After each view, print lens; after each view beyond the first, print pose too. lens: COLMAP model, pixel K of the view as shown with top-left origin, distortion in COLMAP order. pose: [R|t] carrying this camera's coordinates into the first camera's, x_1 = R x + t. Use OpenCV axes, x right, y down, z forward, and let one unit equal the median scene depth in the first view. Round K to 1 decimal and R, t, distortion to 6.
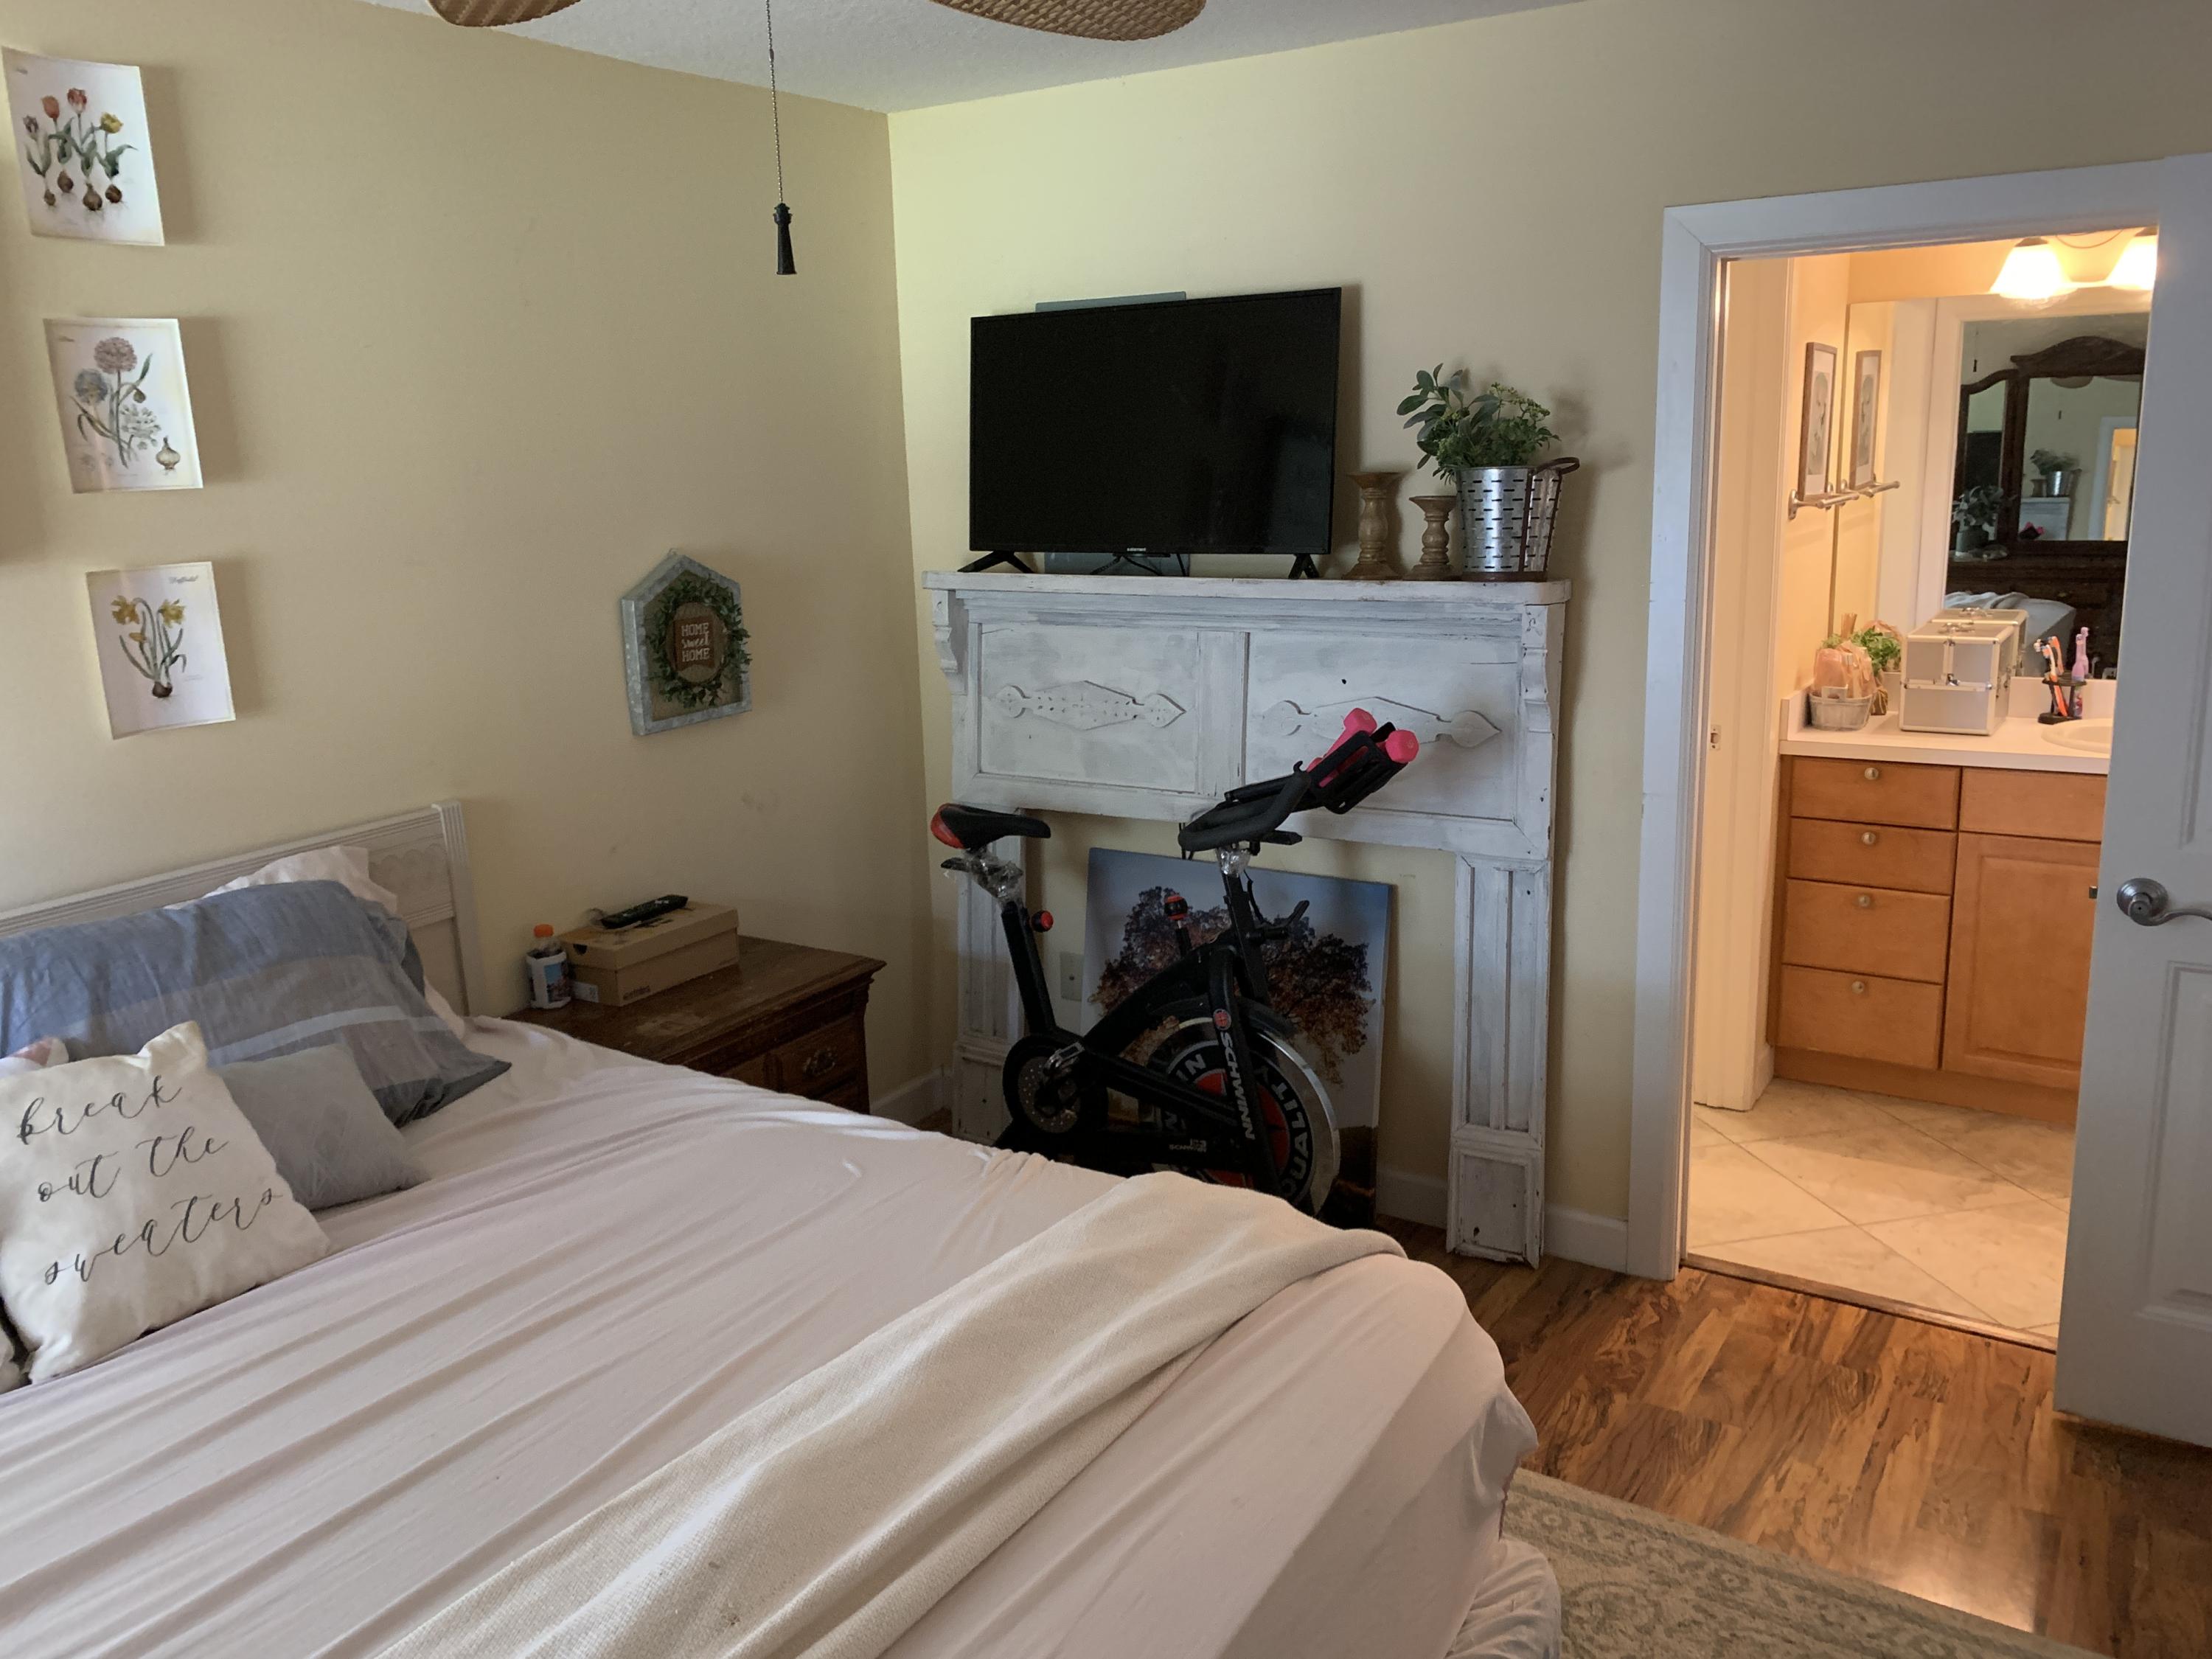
lens RADIAL K [[1683.7, 0, 1075.3], [0, 1683.7, 813.2], [0, 0, 1]] dist [0.053372, -0.061790]
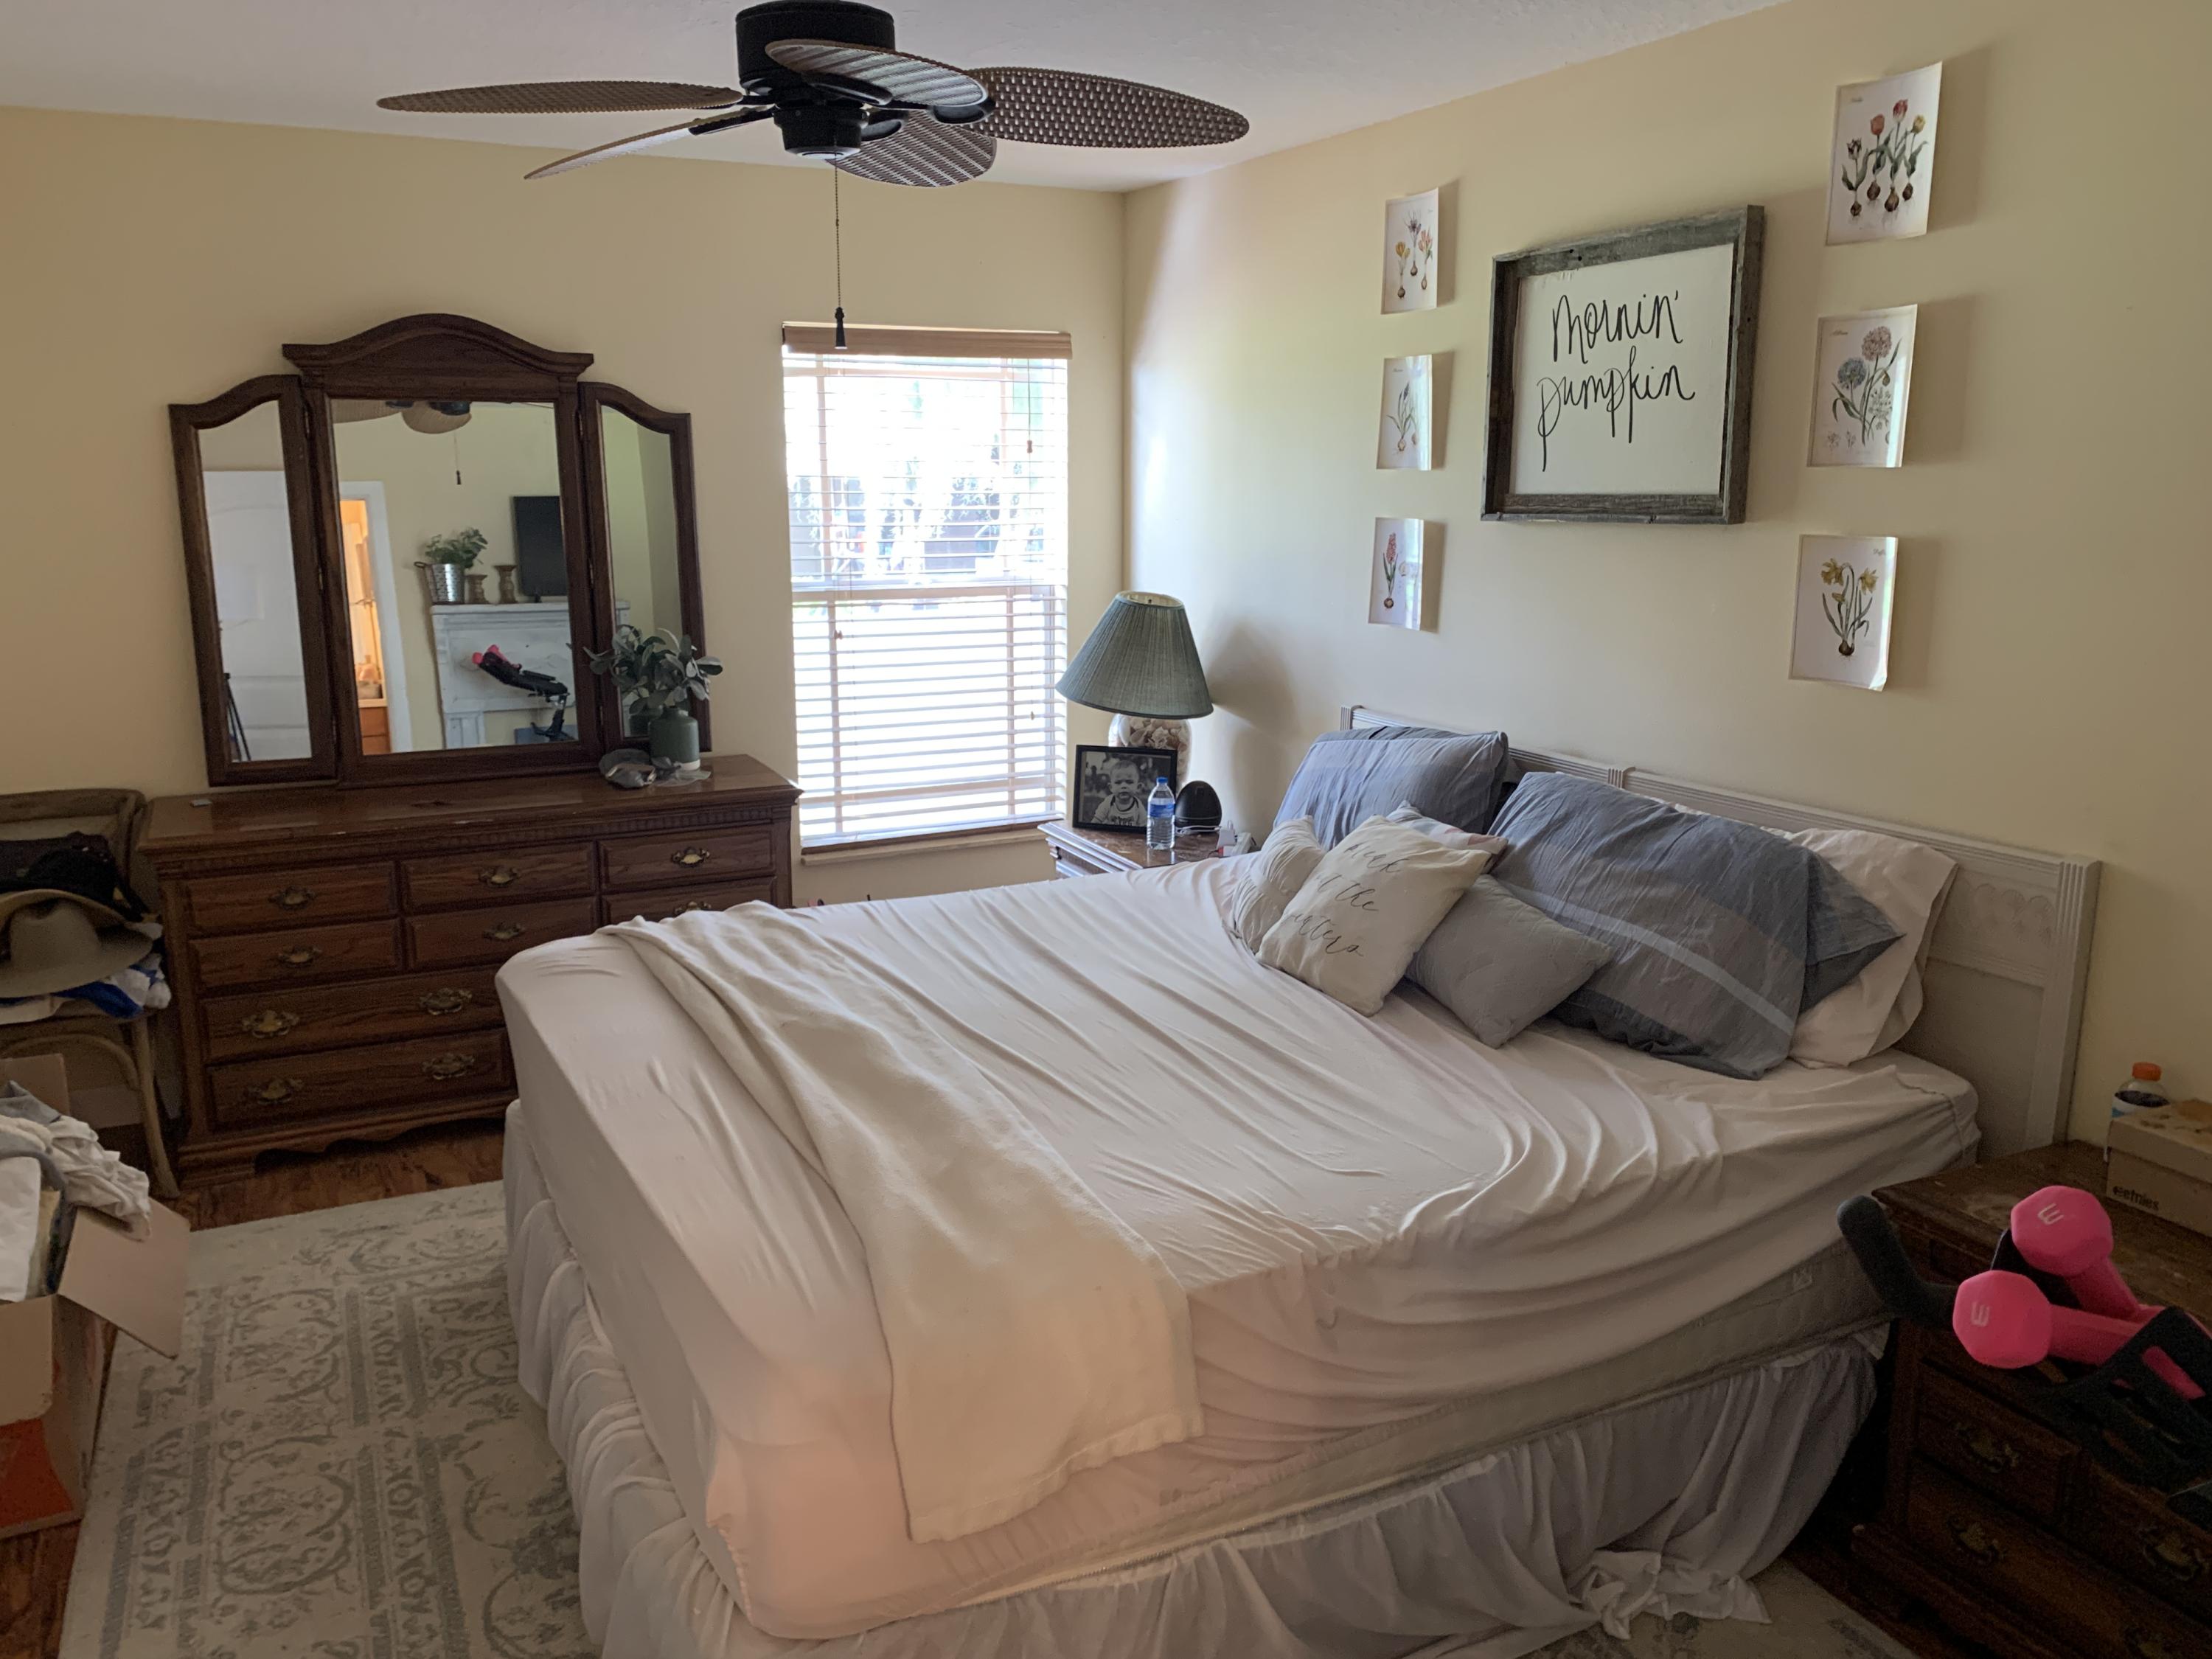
lens RADIAL K [[1683.7, 0, 1075.3], [0, 1683.7, 813.2], [0, 0, 1]] dist [0.053372, -0.061790]
pose [[-0.507286, 0.213011, -0.835037, 0.688832], [-0.164367, 0.927267, 0.336391, -0.274460], [0.845958, 0.307899, -0.435377, 1.144447]]
